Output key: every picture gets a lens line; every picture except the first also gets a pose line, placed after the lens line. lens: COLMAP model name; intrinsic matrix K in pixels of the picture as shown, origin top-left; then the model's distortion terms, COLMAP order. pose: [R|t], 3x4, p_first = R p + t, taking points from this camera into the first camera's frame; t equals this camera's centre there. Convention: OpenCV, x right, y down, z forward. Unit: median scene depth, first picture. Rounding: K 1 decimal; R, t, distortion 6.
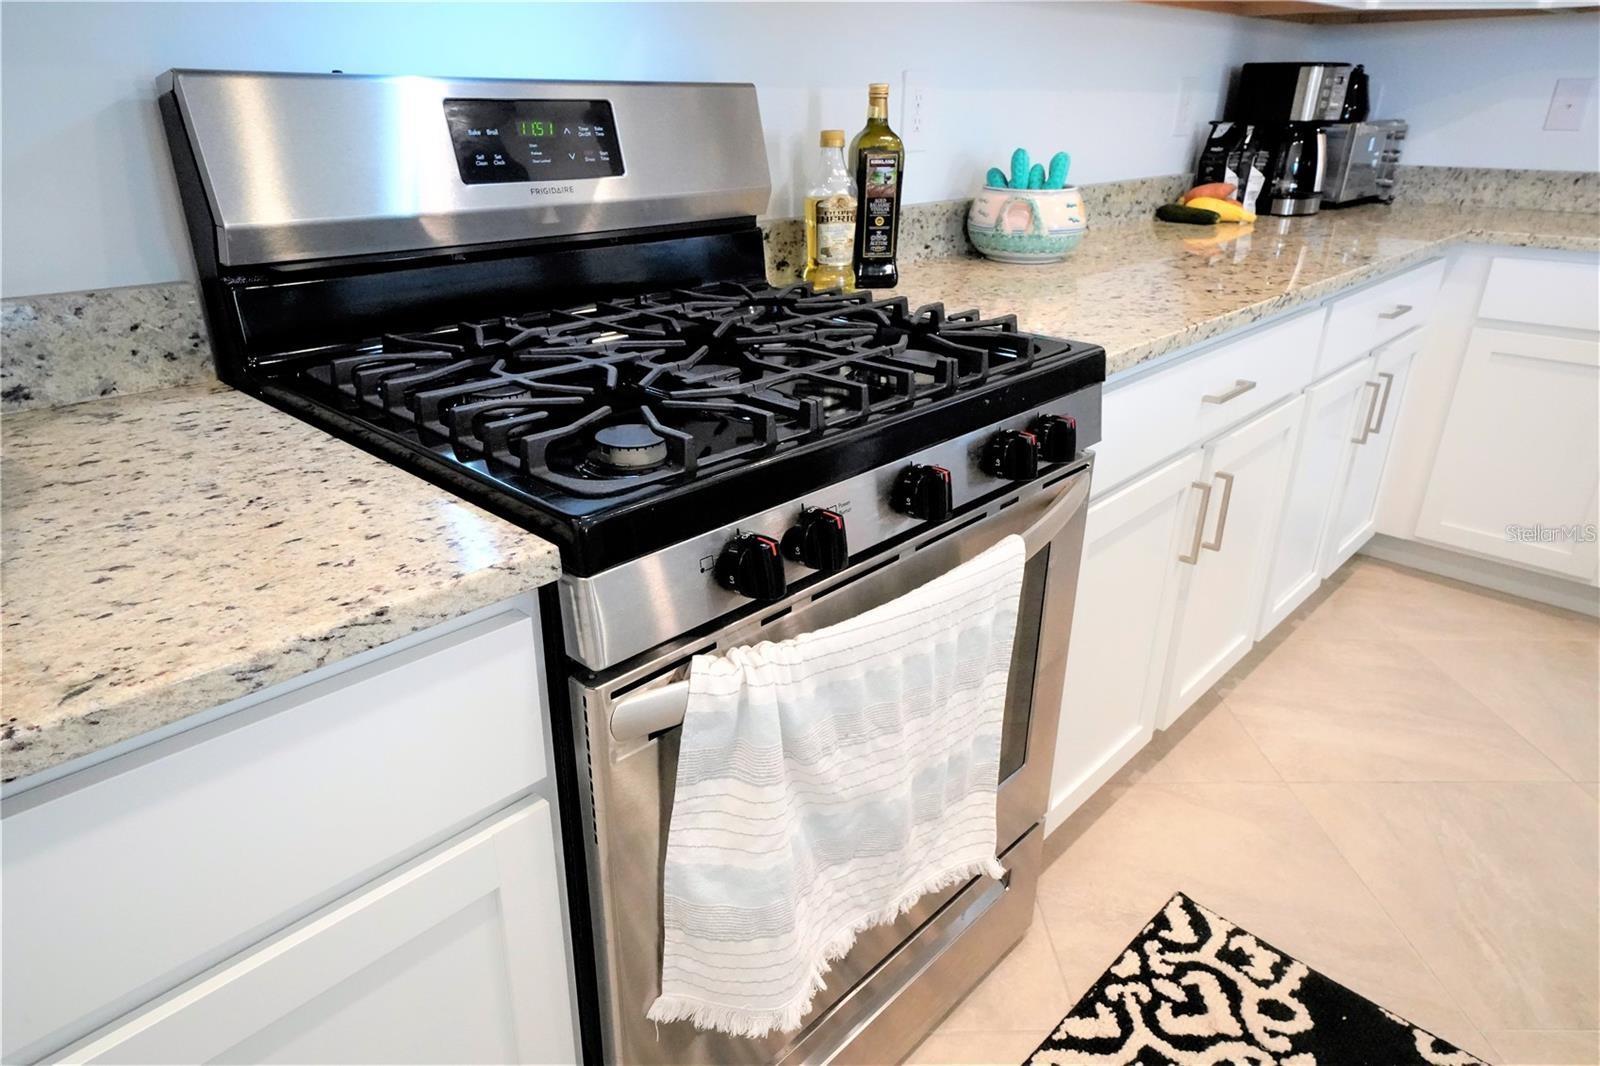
lens RADIAL K [[1025.7, 0, 802.6], [0, 1025.7, 535.8], [0, 0, 1]] dist [0.024383, 0.002046]
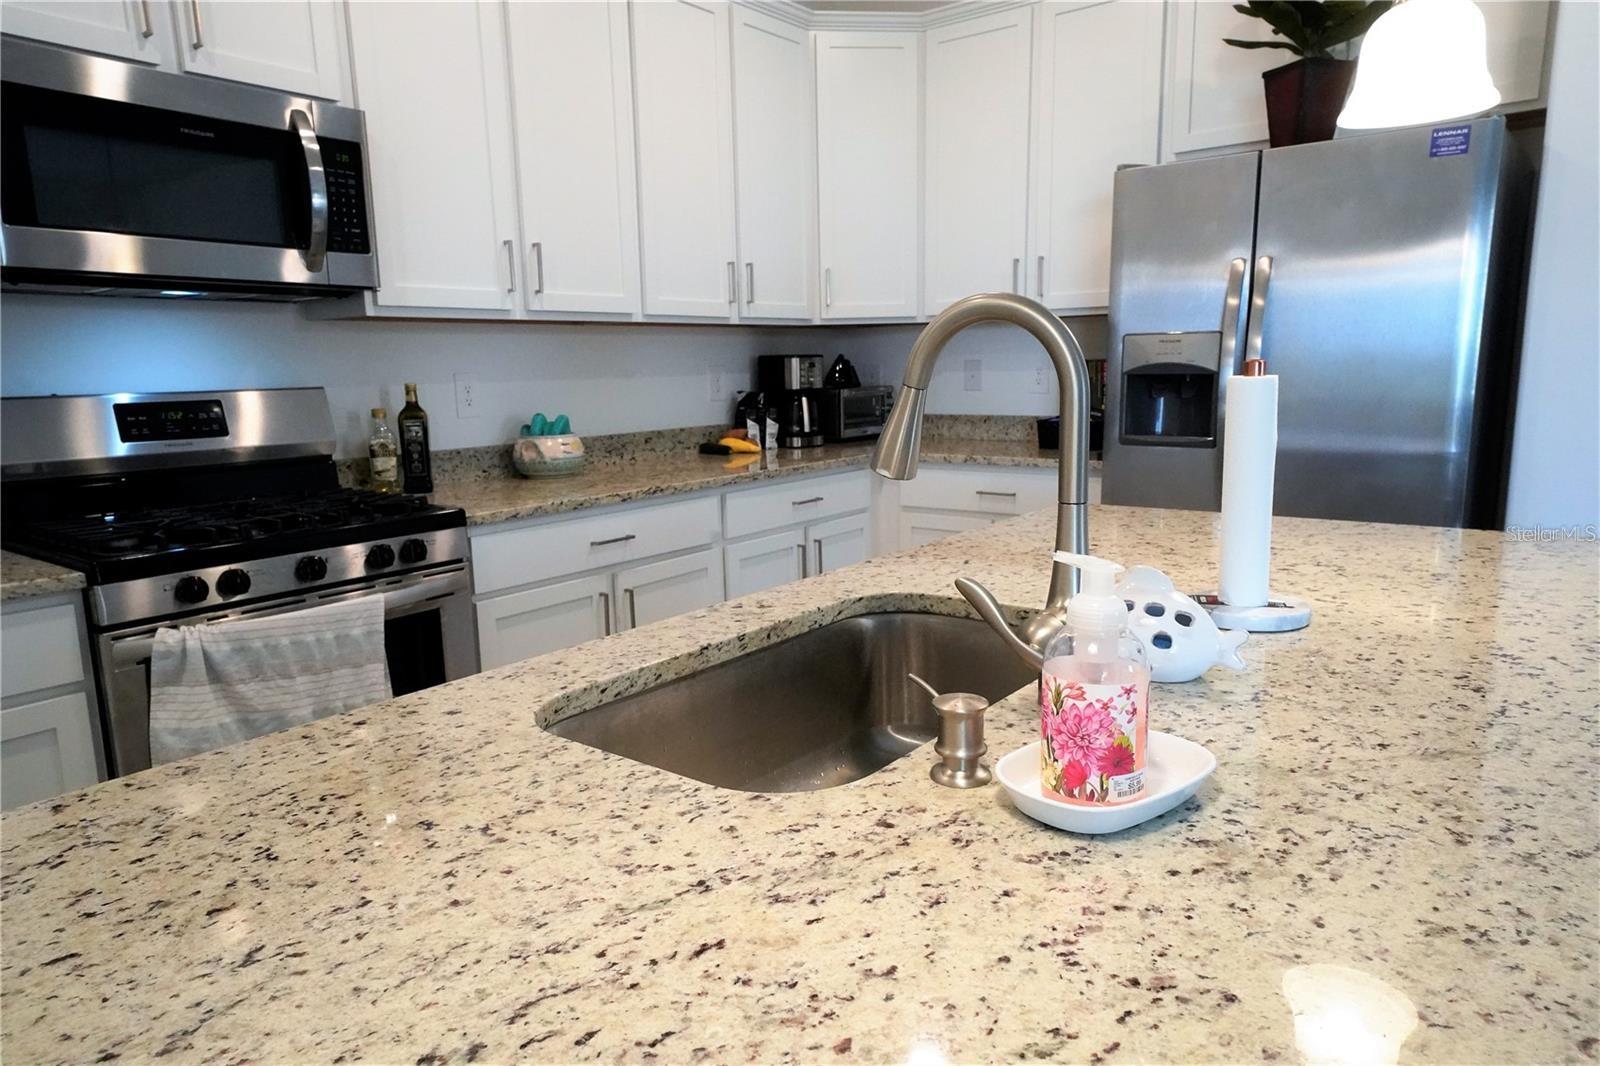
lens RADIAL K [[1025.7, 0, 790.5], [0, 1025.7, 533.8], [0, 0, 1]] dist [0.024383, 0.002046]
pose [[0.996174, -0.045745, 0.074467, 0.760717], [0.062108, 0.970019, -0.234959, 0.363807], [-0.061486, 0.238685, 0.969149, -0.936006]]
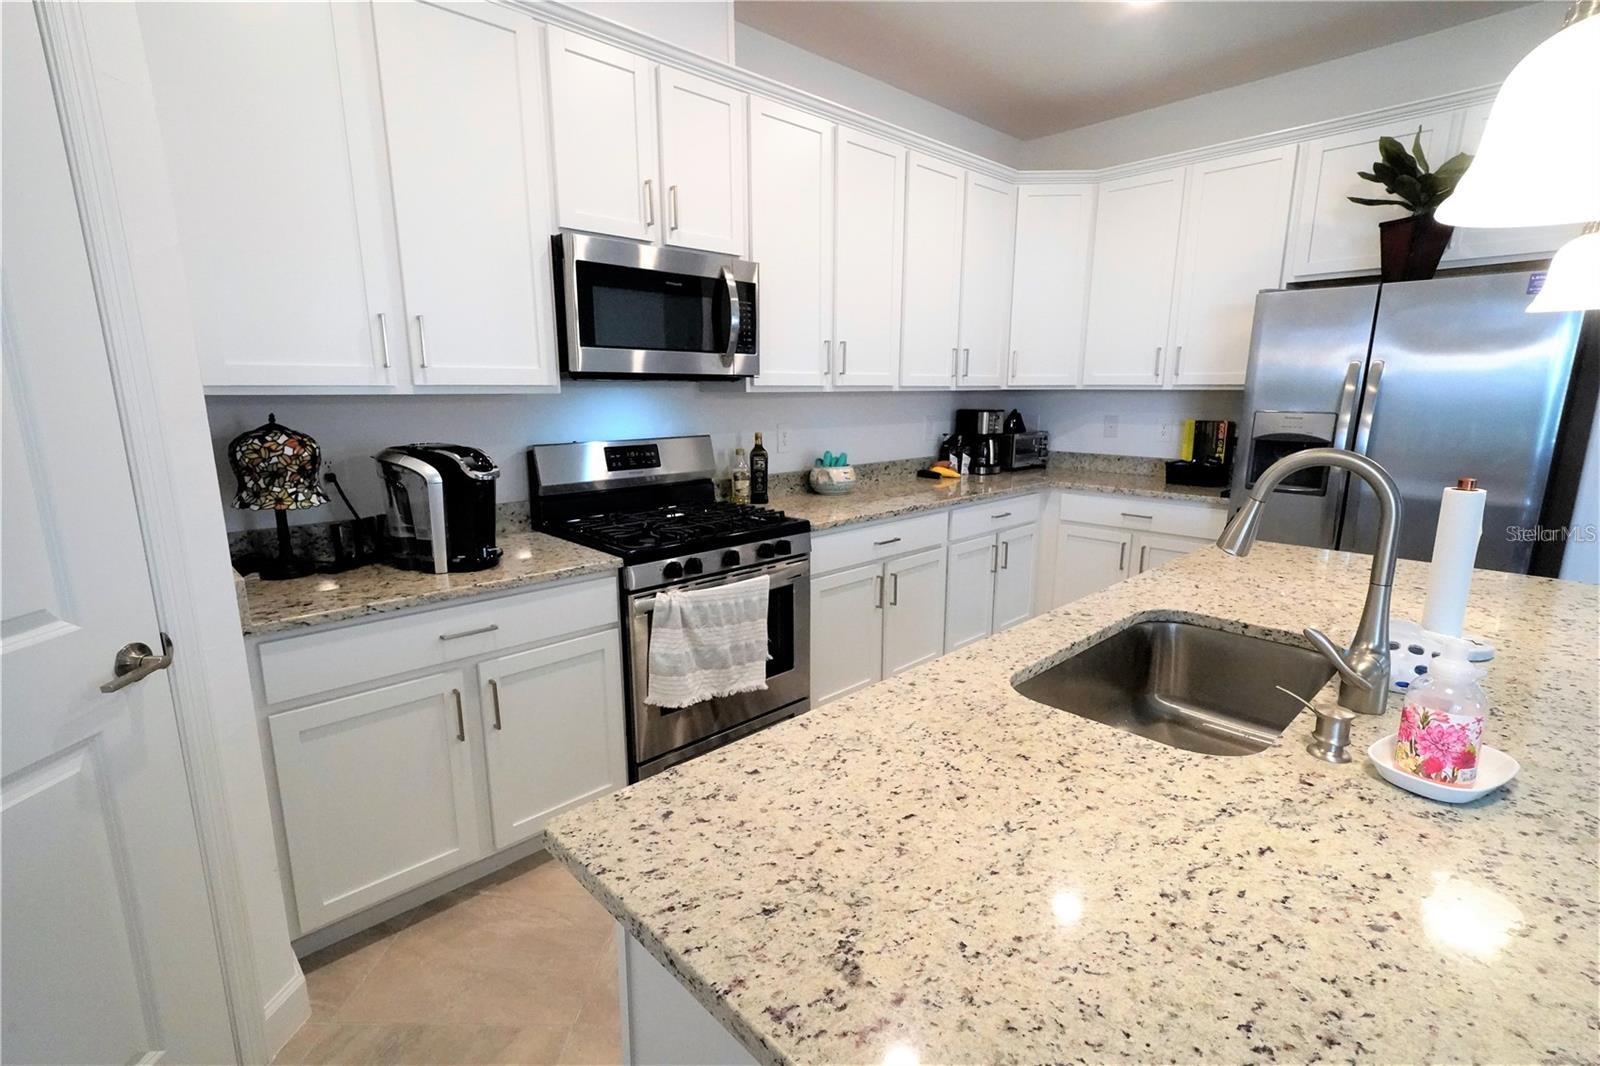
lens RADIAL K [[733.8, 0, 795.6], [0, 733.8, 531.9], [0, 0, 1]] dist [0.012247, -0.000785]
pose [[0.998046, 0.001270, -0.062477, 0.384139], [-0.014351, 0.977730, -0.209376, 0.306319], [0.060820, 0.209863, 0.975837, -1.125768]]
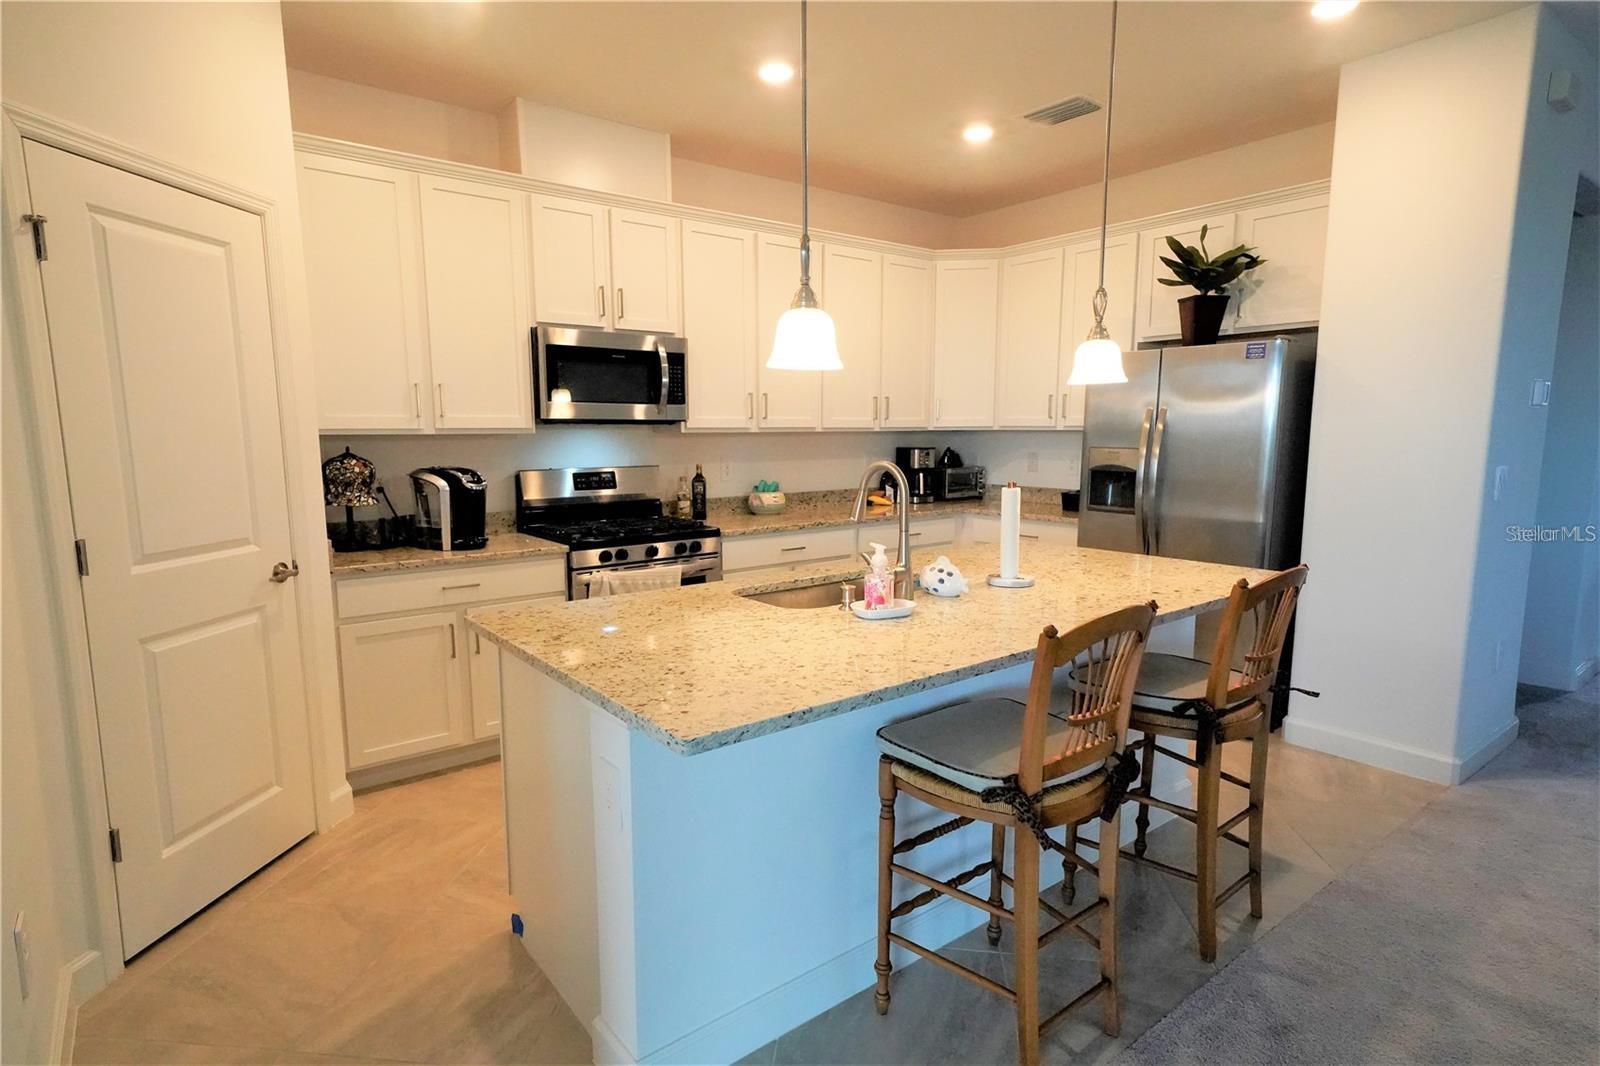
lens RADIAL K [[823.6, 0, 788.9], [0, 823.6, 533.5], [0, 0, 1]] dist [0.020444, 0.000032]
pose [[0.987276, 0.006691, -0.158874, 1.072630], [-0.050239, 0.961064, -0.271721, 0.705731], [0.150870, 0.276245, 0.949172, -2.039895]]
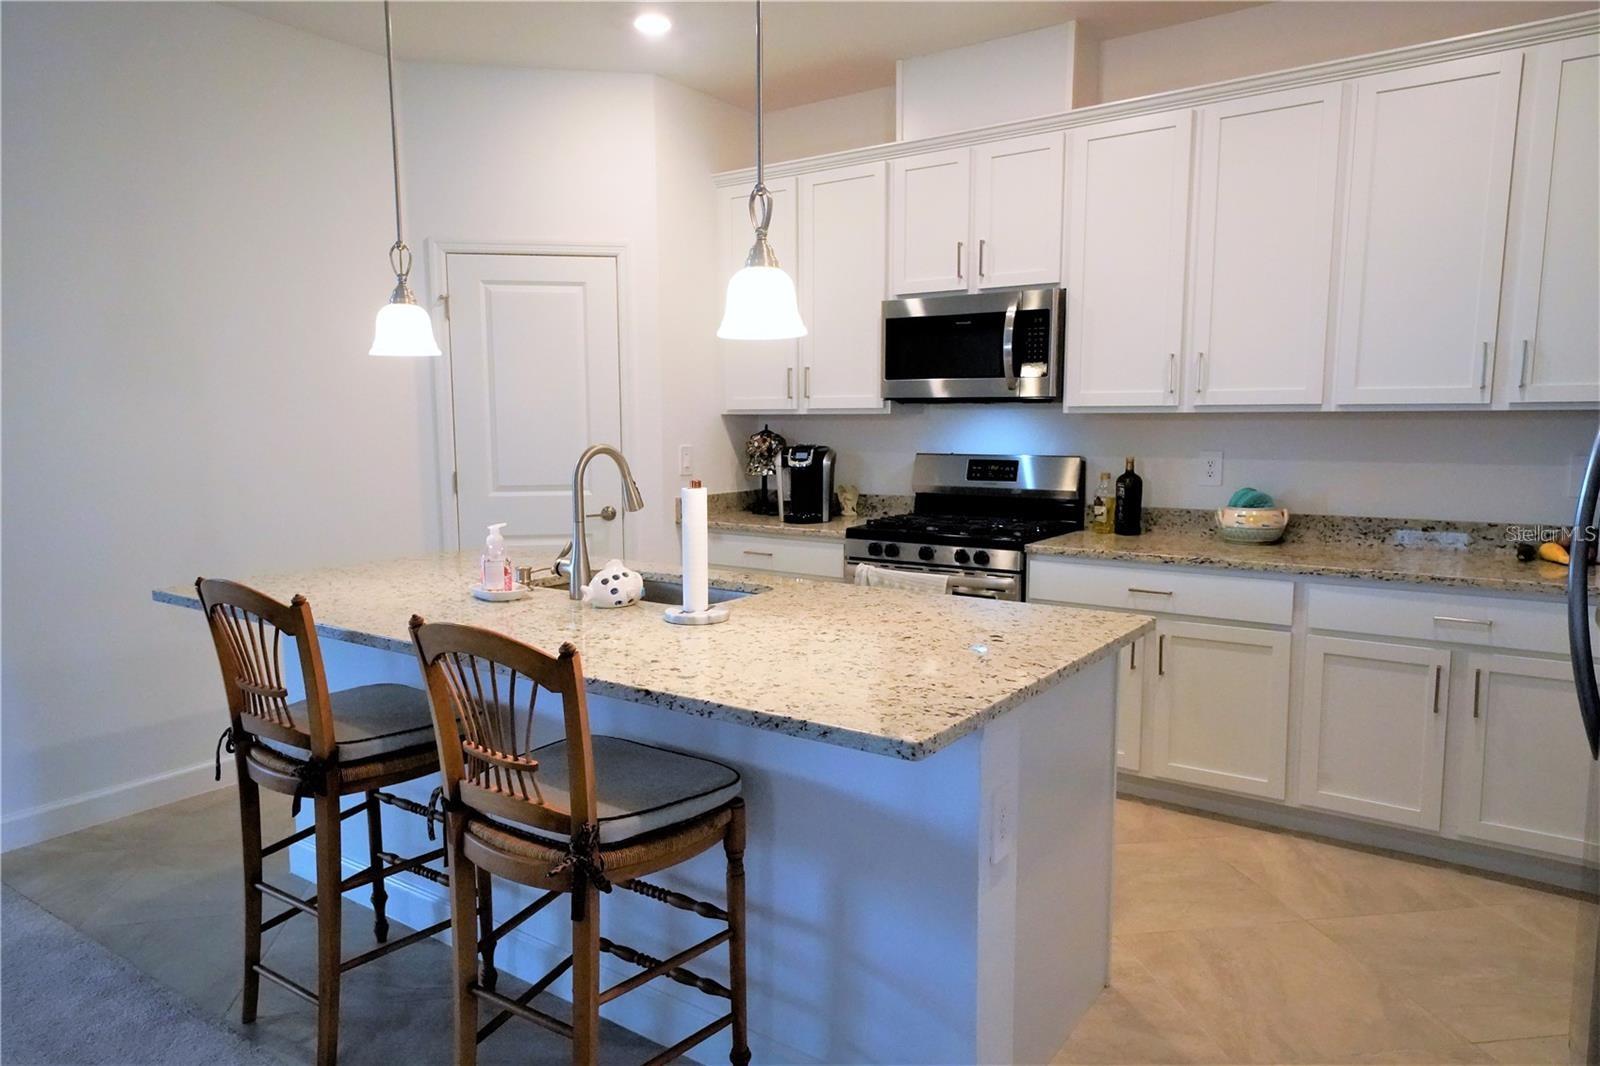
lens RADIAL K [[1025.7, 0, 813.0], [0, 1025.7, 536.6], [0, 0, 1]] dist [0.024383, 0.002046]
pose [[0.147918, 0.108050, -0.983080, 3.181022], [-0.386021, 0.921478, 0.043197, -0.083977], [0.910554, 0.373100, 0.178013, -0.117832]]
